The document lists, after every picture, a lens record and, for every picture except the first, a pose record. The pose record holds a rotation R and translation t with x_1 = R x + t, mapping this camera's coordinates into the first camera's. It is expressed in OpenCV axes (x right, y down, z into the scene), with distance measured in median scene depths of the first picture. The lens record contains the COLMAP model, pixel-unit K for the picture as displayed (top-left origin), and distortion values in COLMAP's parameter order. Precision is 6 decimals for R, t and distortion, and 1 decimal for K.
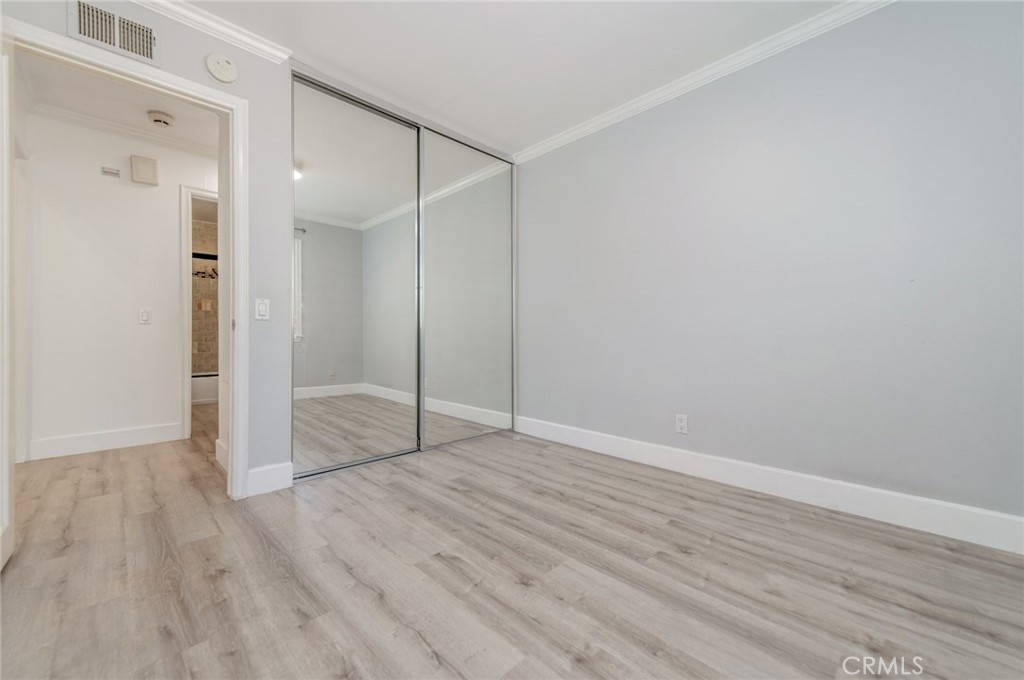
lens RADIAL K [[404.7, 0, 515.5], [0, 404.7, 336.8], [0, 0, 1]] dist [0.014471, -0.003815]
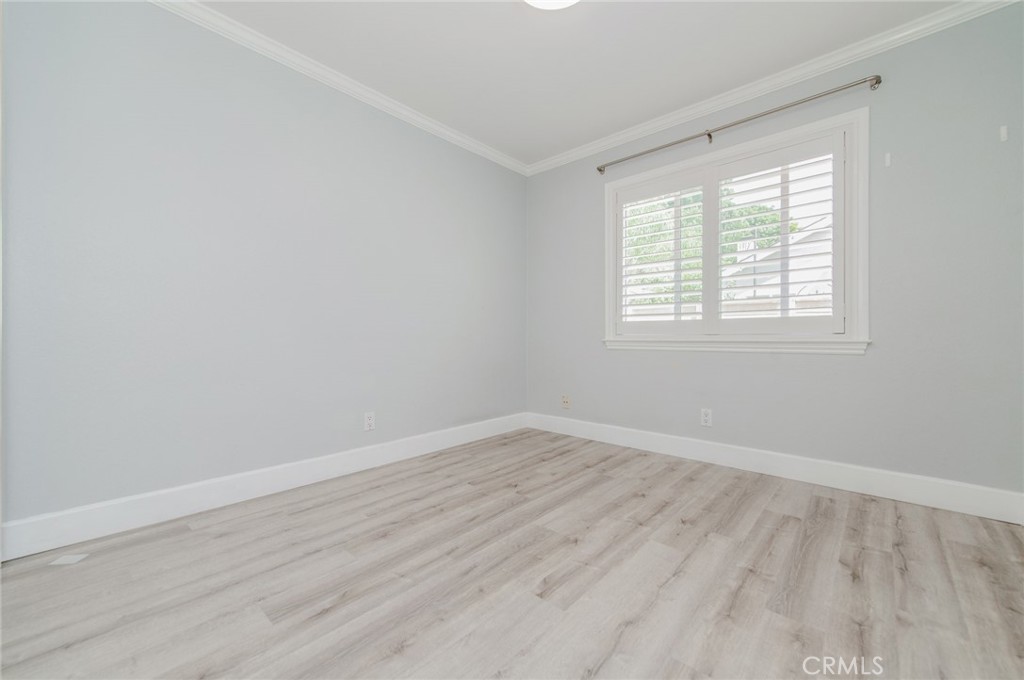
lens RADIAL K [[404.7, 0, 510.3], [0, 404.7, 339.4], [0, 0, 1]] dist [0.014471, -0.003815]
pose [[-0.054276, -0.003889, 0.998518, -0.861800], [0.004386, 0.999982, 0.004133, 0.003229], [-0.998516, 0.004604, -0.054257, 0.929350]]
